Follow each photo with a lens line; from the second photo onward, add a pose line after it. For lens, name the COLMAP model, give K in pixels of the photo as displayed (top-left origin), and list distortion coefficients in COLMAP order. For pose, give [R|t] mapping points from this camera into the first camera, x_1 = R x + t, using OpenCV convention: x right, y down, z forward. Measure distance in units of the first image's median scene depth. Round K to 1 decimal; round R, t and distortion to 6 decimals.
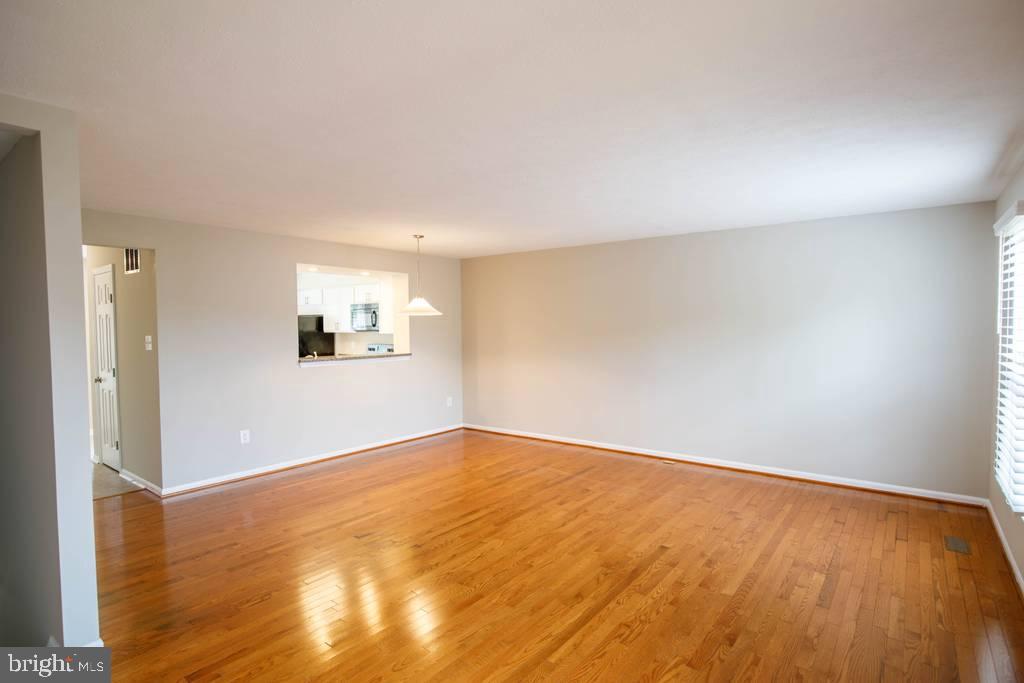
lens RADIAL K [[524.1, 0, 512.0], [0, 524.1, 341.5], [0, 0, 1]] dist [0.000966, 0.000144]
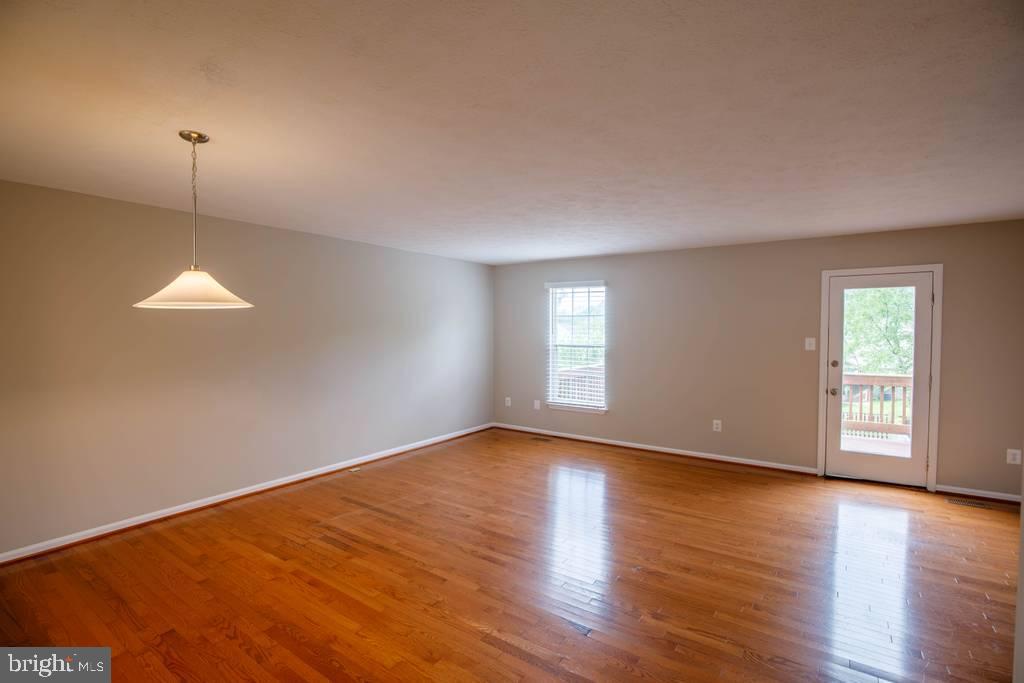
lens RADIAL K [[466.7, 0, 512.0], [0, 466.7, 341.5], [0, 0, 1]] dist [0.000109, 0.000012]
pose [[-0.054193, -0.013763, 0.998436, -0.721092], [0.029795, 0.999437, 0.015394, -0.021035], [-0.998086, 0.030583, -0.053752, 0.897129]]
